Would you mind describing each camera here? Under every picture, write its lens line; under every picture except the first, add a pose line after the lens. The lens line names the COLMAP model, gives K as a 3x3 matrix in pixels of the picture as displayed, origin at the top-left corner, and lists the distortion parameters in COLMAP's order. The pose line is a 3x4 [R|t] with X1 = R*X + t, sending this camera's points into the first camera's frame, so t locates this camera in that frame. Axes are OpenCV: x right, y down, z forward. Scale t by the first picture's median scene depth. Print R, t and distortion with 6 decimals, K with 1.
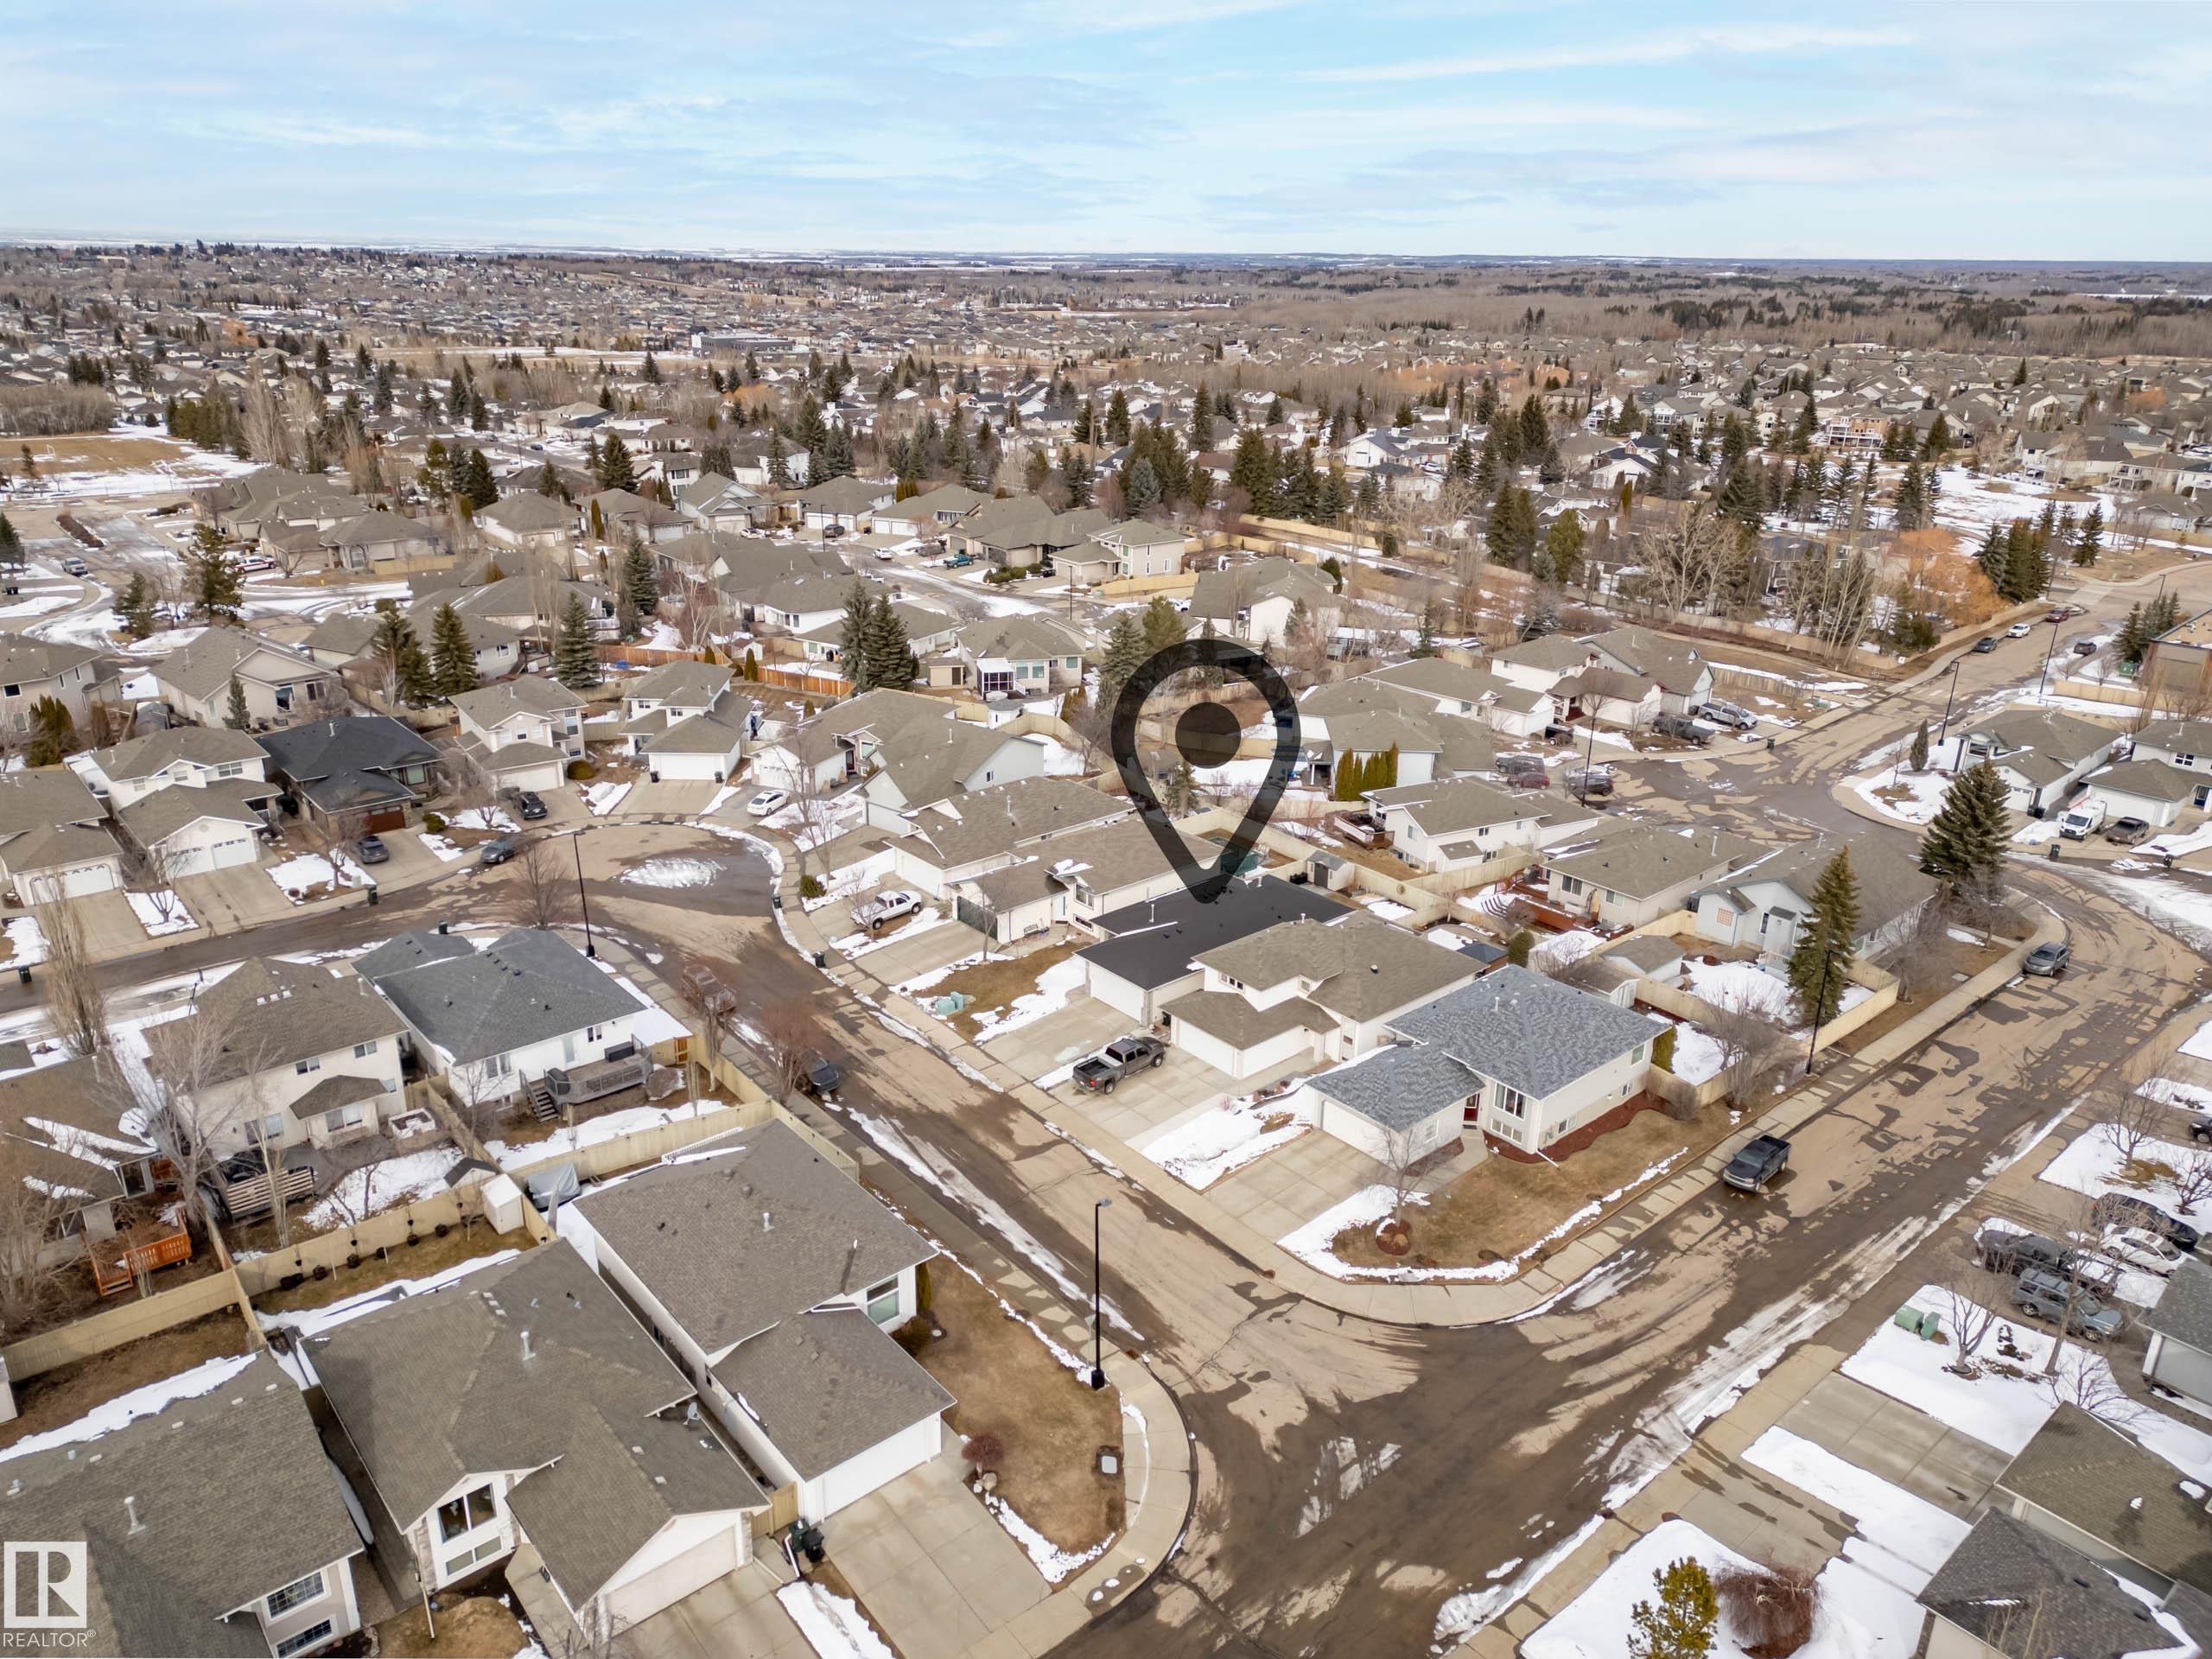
lens RADIAL K [[1508.2, 0, 1117.1], [0, 1508.2, 777.6], [0, 0, 1]] dist [0.094440, -0.091705]
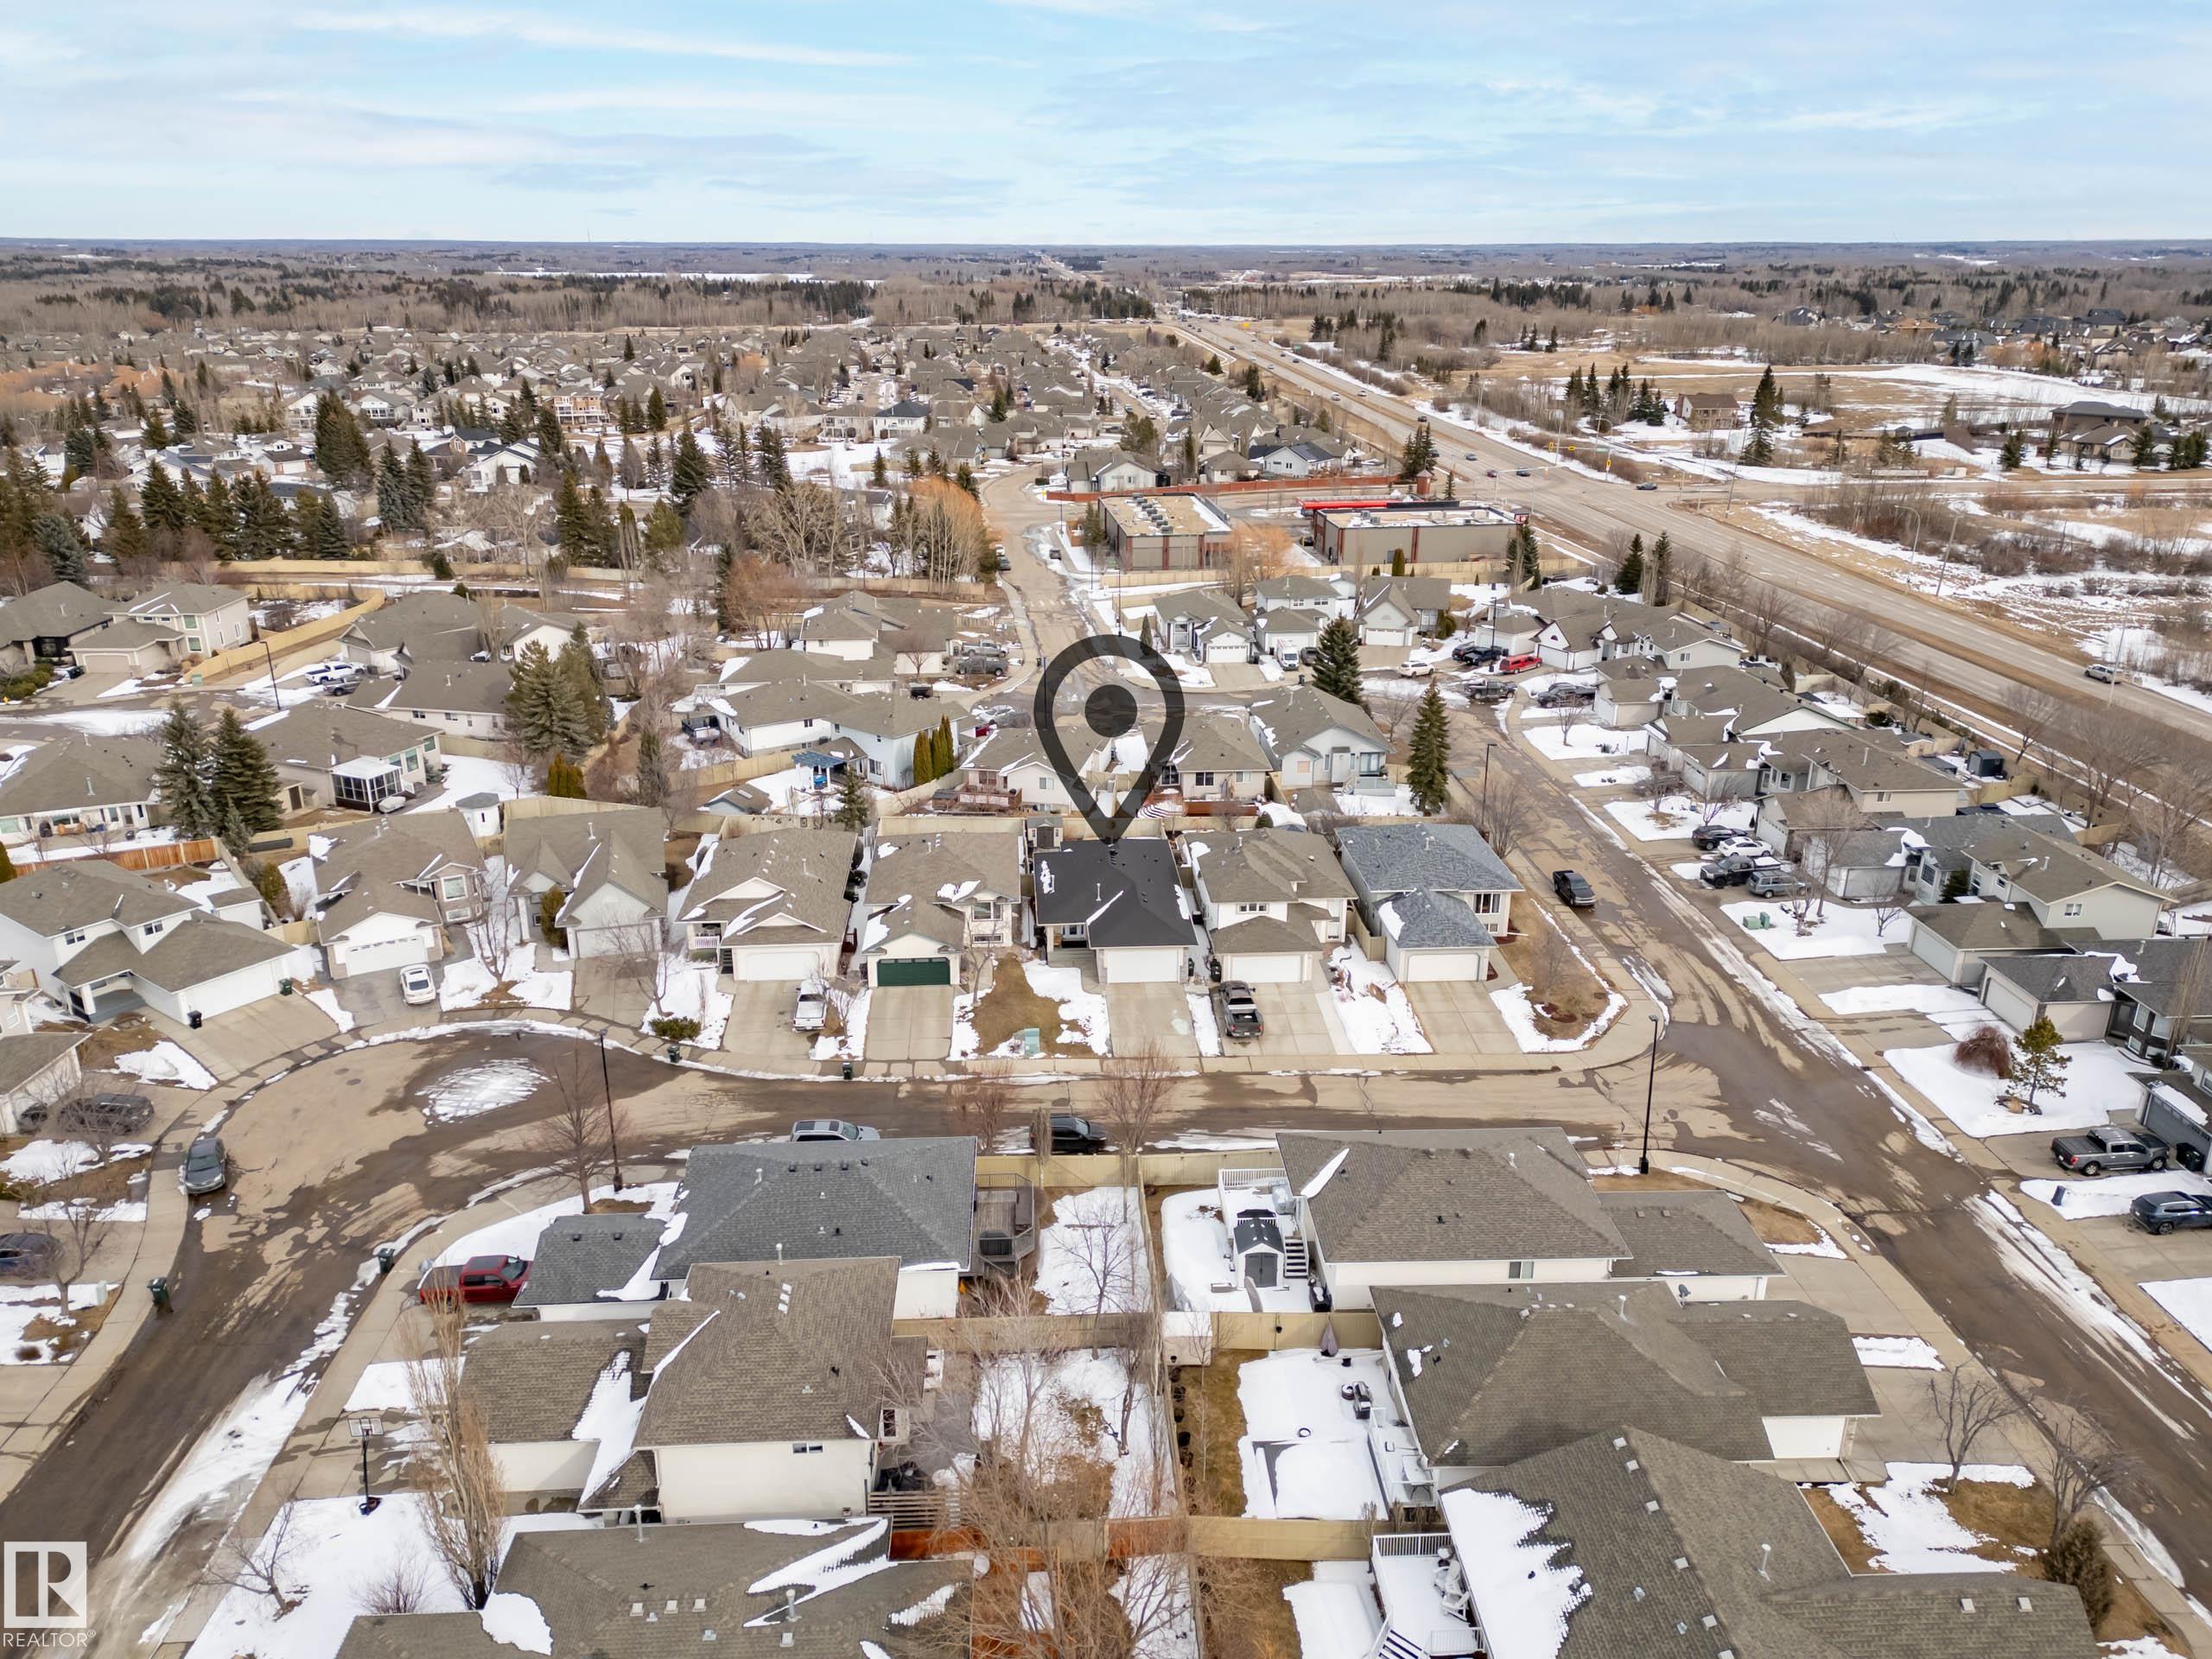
lens RADIAL K [[1554.9, 0, 1088.8], [0, 1554.9, 829.7], [0, 0, 1]] dist [0.097499, -0.104438]
pose [[0.624427, -0.289005, 0.725649, -0.766142], [0.264949, 0.952320, 0.151291, -0.116674], [-0.734774, 0.097790, 0.671226, 0.306310]]
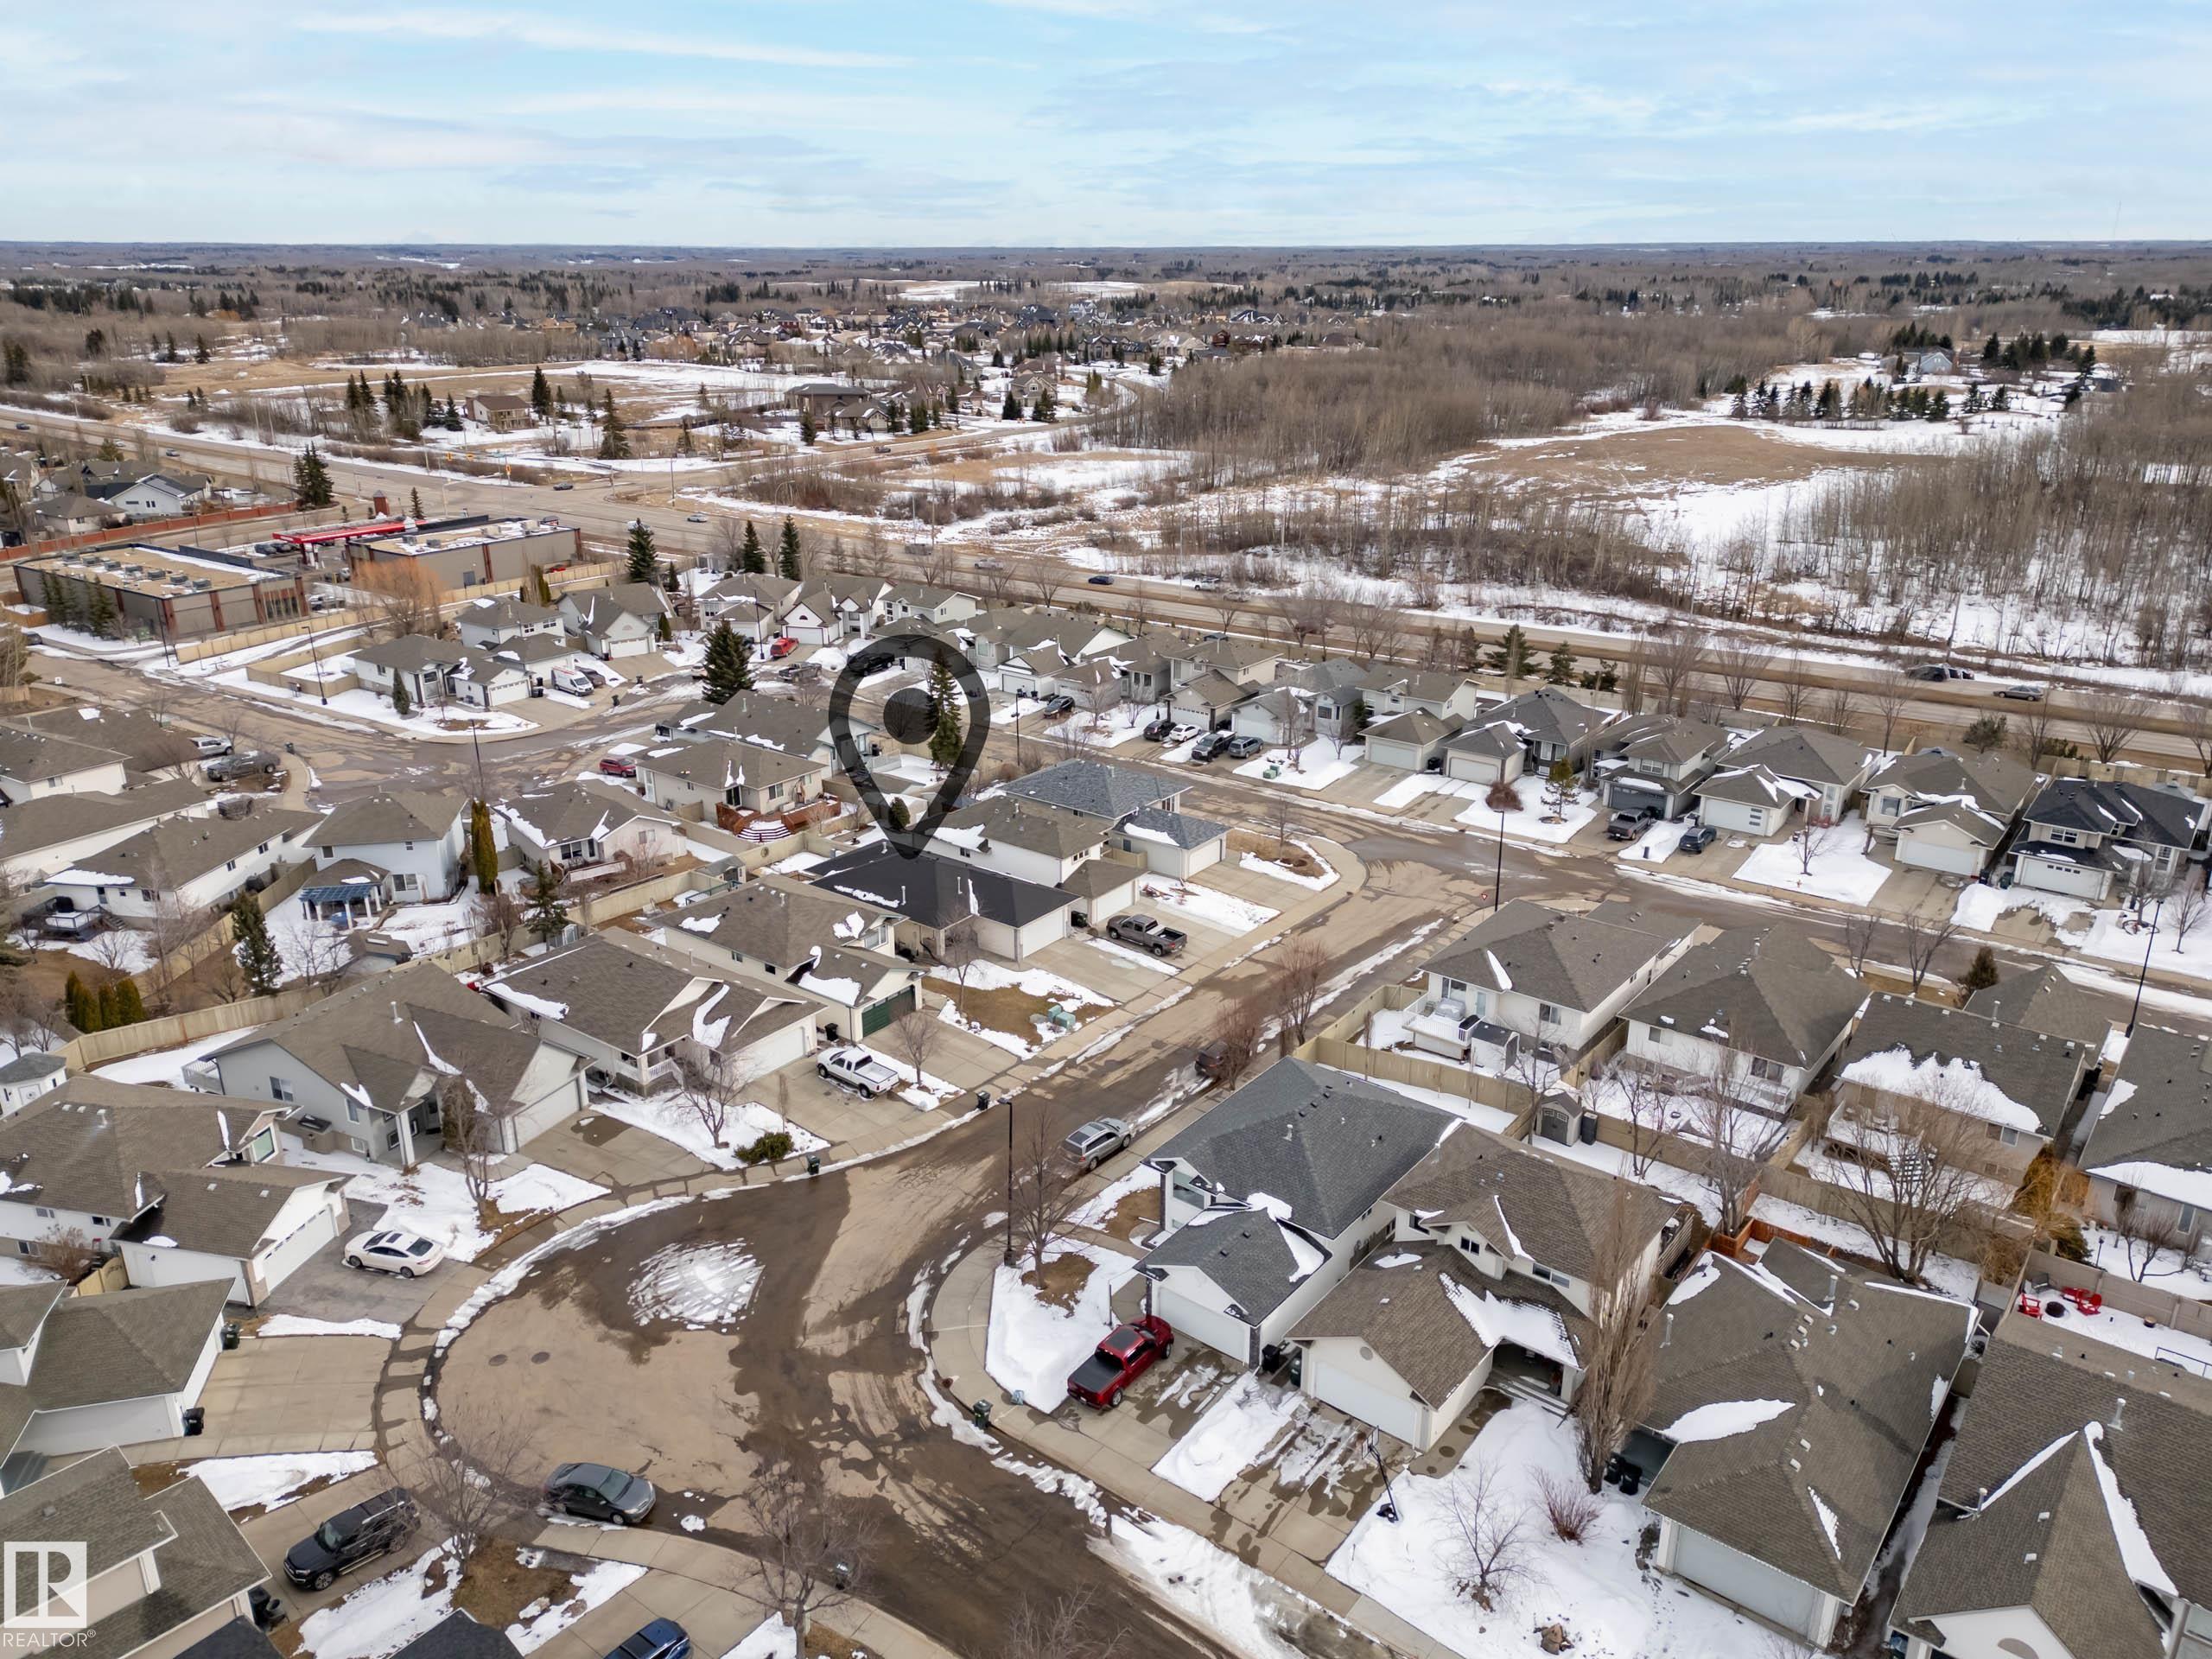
lens RADIAL K [[1554.9, 0, 1088.8], [0, 1554.9, 829.7], [0, 0, 1]] dist [0.097499, -0.104438]
pose [[-0.173445, -0.359672, 0.916817, -1.020462], [0.320227, 0.859744, 0.397863, -0.363679], [-0.931328, 0.362597, -0.033942, 0.980654]]
